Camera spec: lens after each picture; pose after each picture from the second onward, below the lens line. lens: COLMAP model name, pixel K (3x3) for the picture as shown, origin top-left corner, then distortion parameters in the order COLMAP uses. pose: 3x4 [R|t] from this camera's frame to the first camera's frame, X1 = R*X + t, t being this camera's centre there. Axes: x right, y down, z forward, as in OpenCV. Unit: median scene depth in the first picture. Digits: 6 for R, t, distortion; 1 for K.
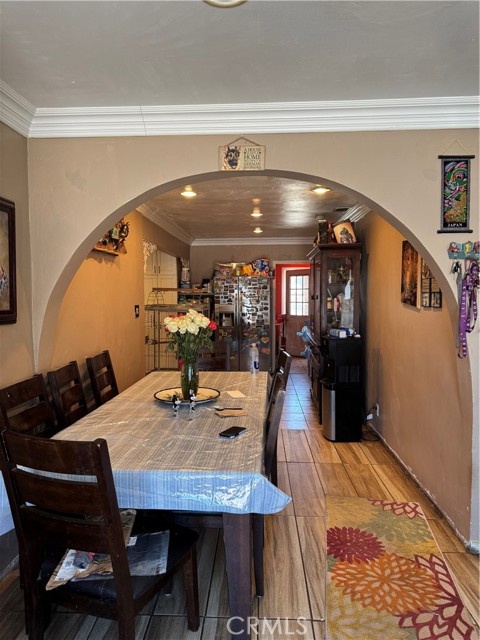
lens RADIAL K [[457.5, 0, 240.0], [0, 457.5, 320.0], [0, 0, 1]] dist [0.066222, -0.062920]
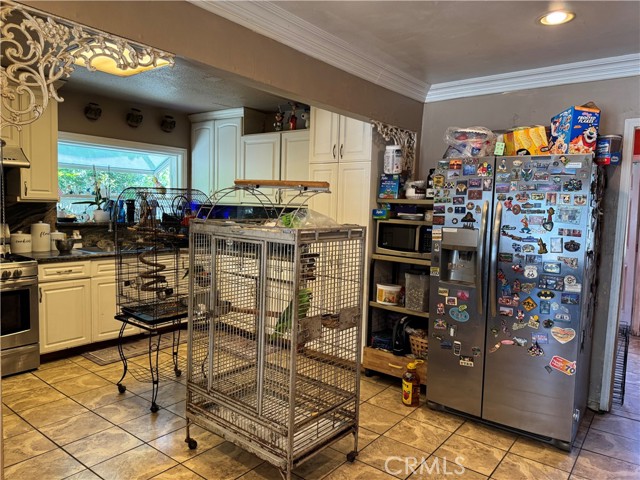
lens RADIAL K [[457.5, 0, 320.0], [0, 457.5, 240.0], [0, 0, 1]] dist [0.066222, -0.062920]
pose [[0.821111, 0.071191, -0.566311, 0.098891], [-0.062451, 0.997440, 0.034839, -0.030055], [0.567341, 0.006760, 0.823455, 0.599478]]
